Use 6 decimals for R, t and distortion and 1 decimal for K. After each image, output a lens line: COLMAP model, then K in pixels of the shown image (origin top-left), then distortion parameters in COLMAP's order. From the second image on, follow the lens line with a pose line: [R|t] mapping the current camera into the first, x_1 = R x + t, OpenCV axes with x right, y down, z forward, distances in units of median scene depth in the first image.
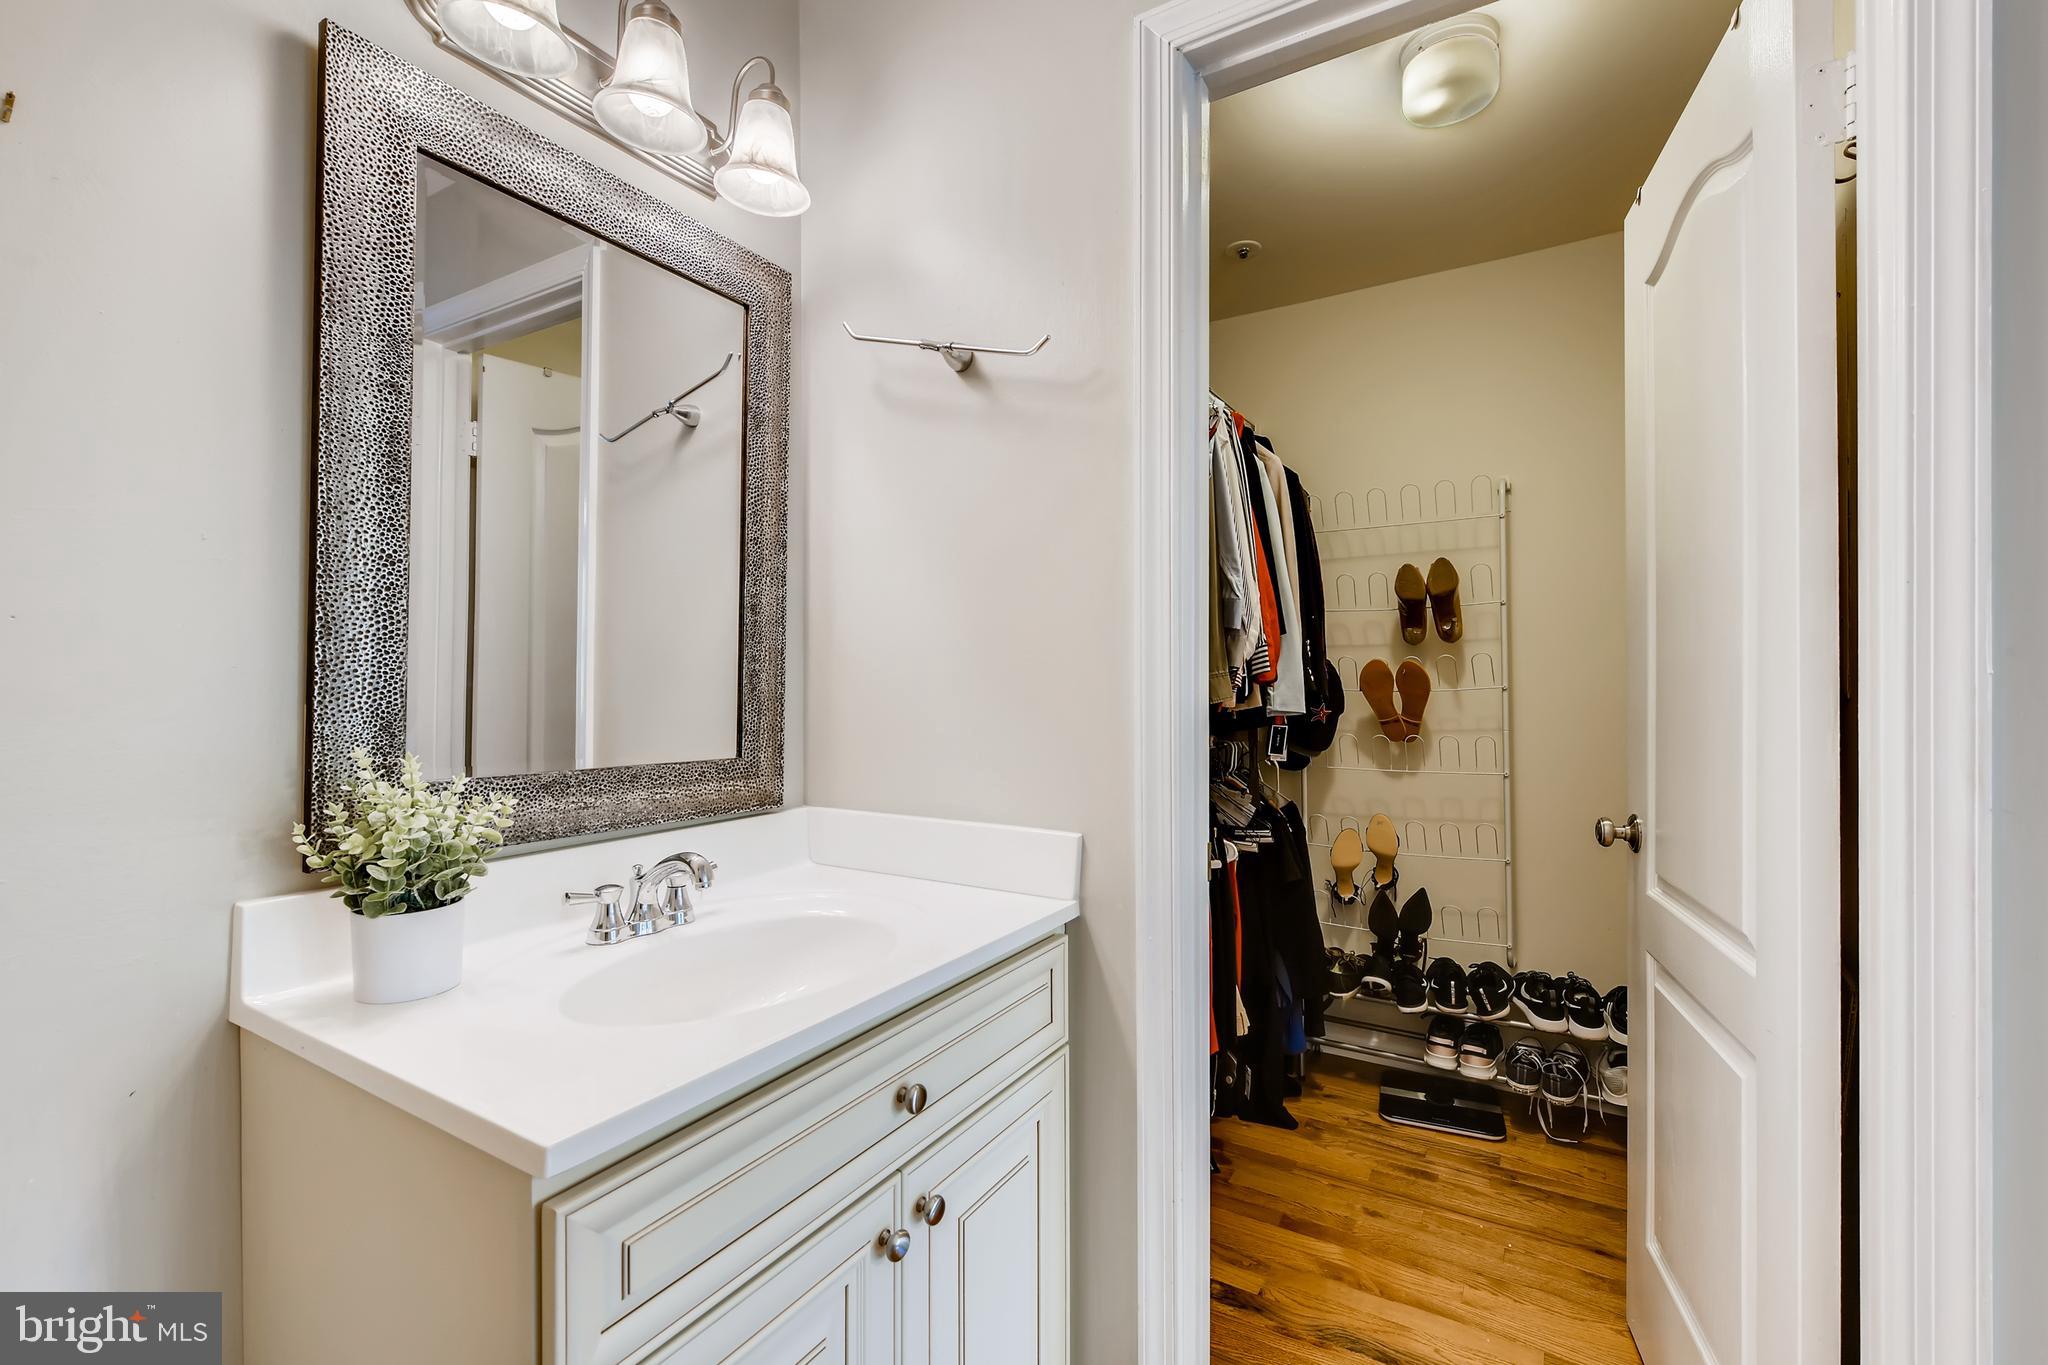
lens RADIAL K [[879.6, 0, 1034.2], [0, 879.6, 670.6], [0, 0, 1]] dist [0.010184, -0.003976]
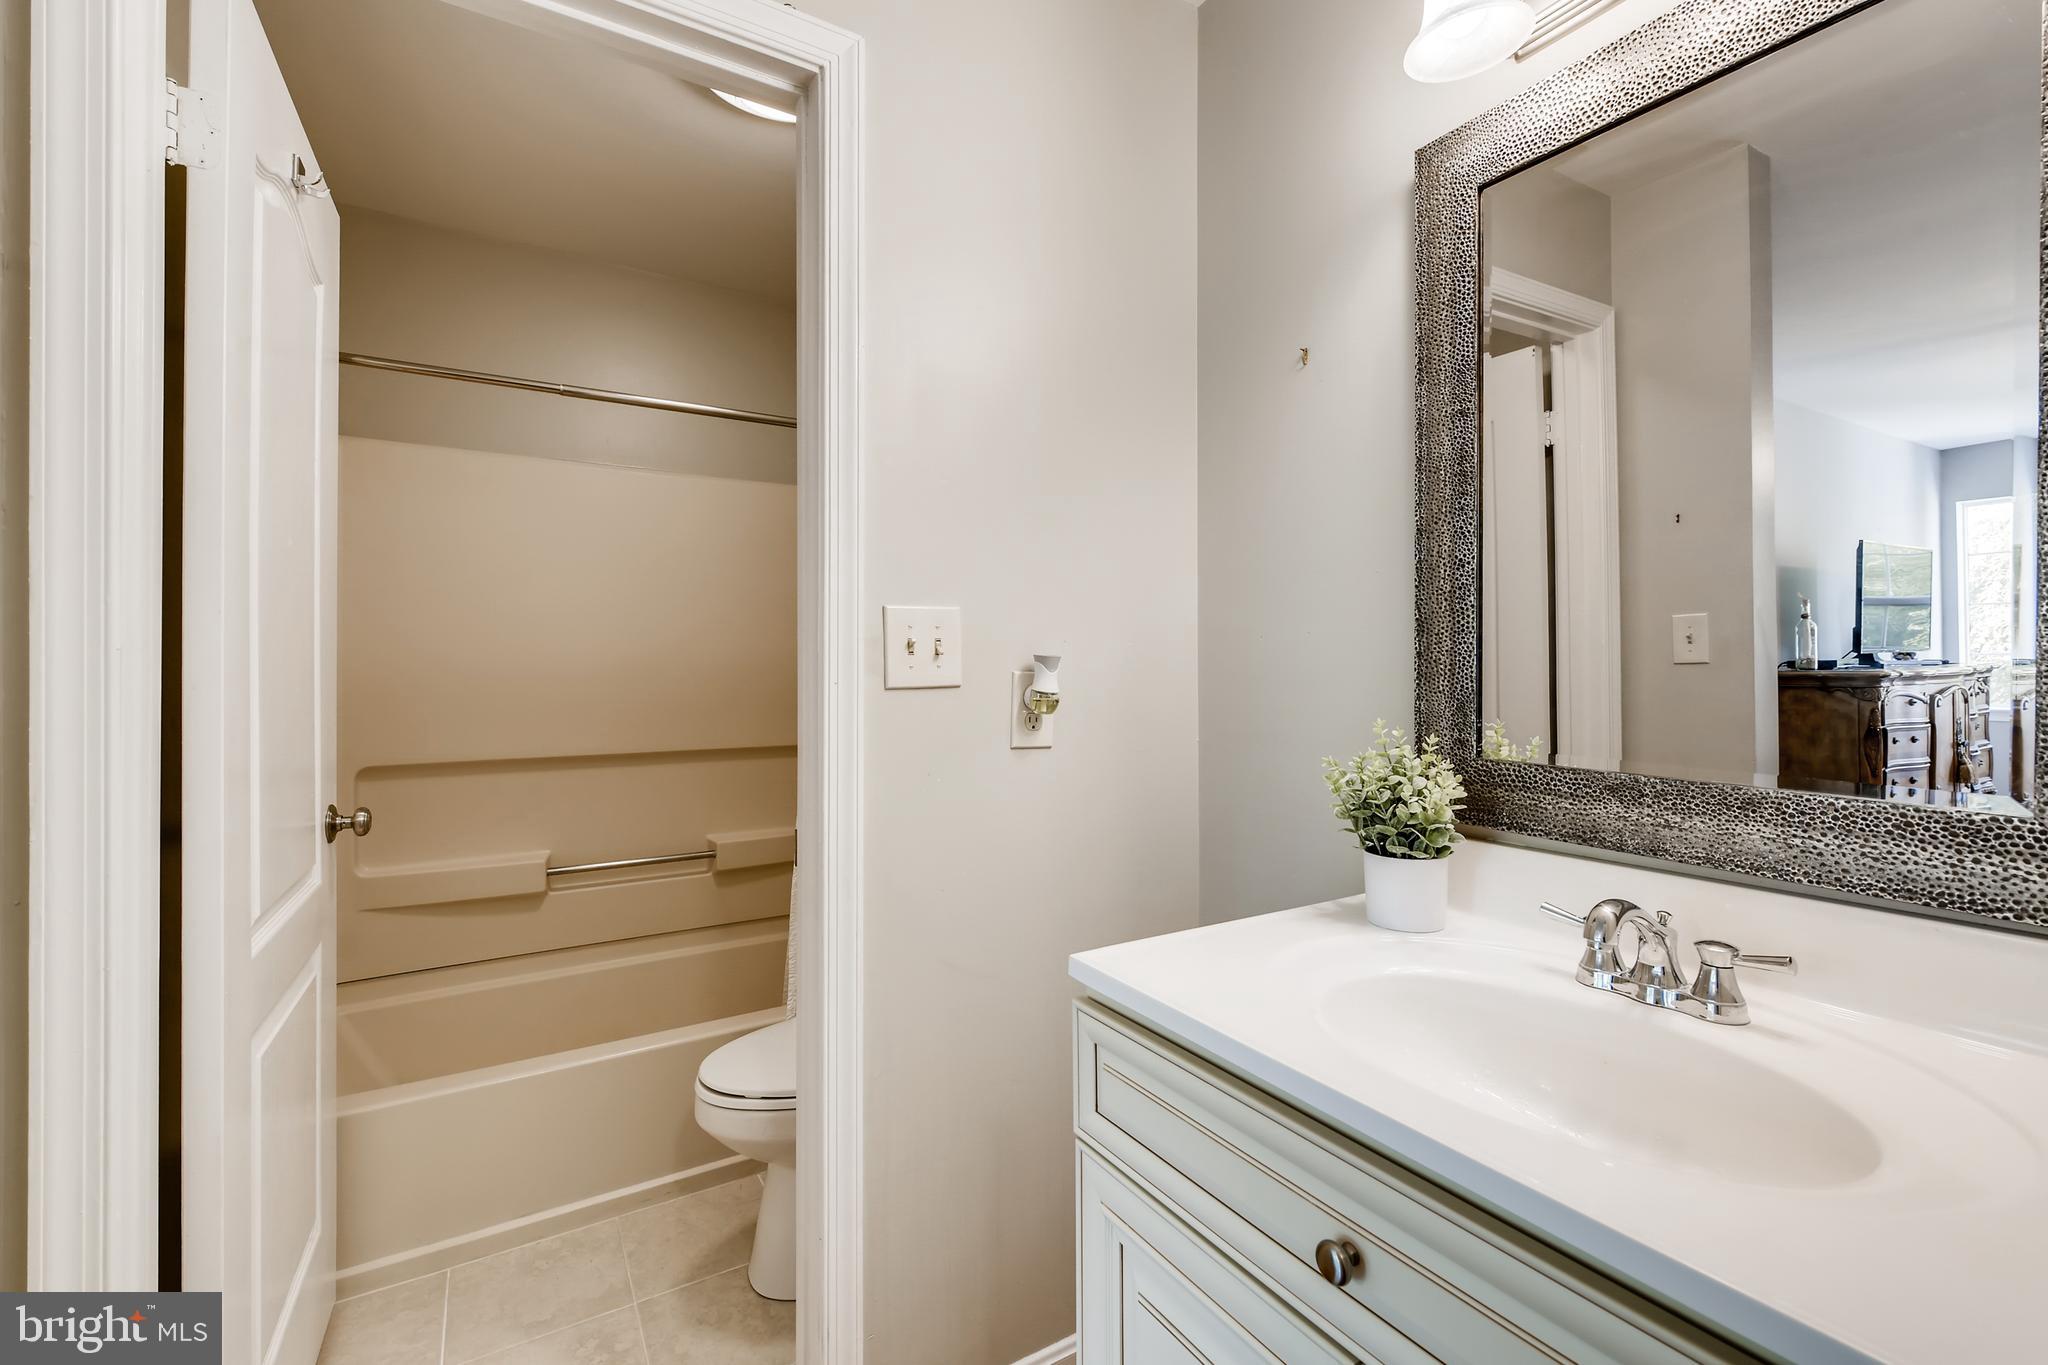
lens RADIAL K [[879.6, 0, 1038.8], [0, 879.6, 665.9], [0, 0, 1]] dist [0.010184, -0.003976]
pose [[-0.454905, -0.010902, -0.890473, 0.466591], [0.003412, 0.999896, -0.013985, 0.020213], [0.890534, -0.009400, -0.454820, 0.871087]]
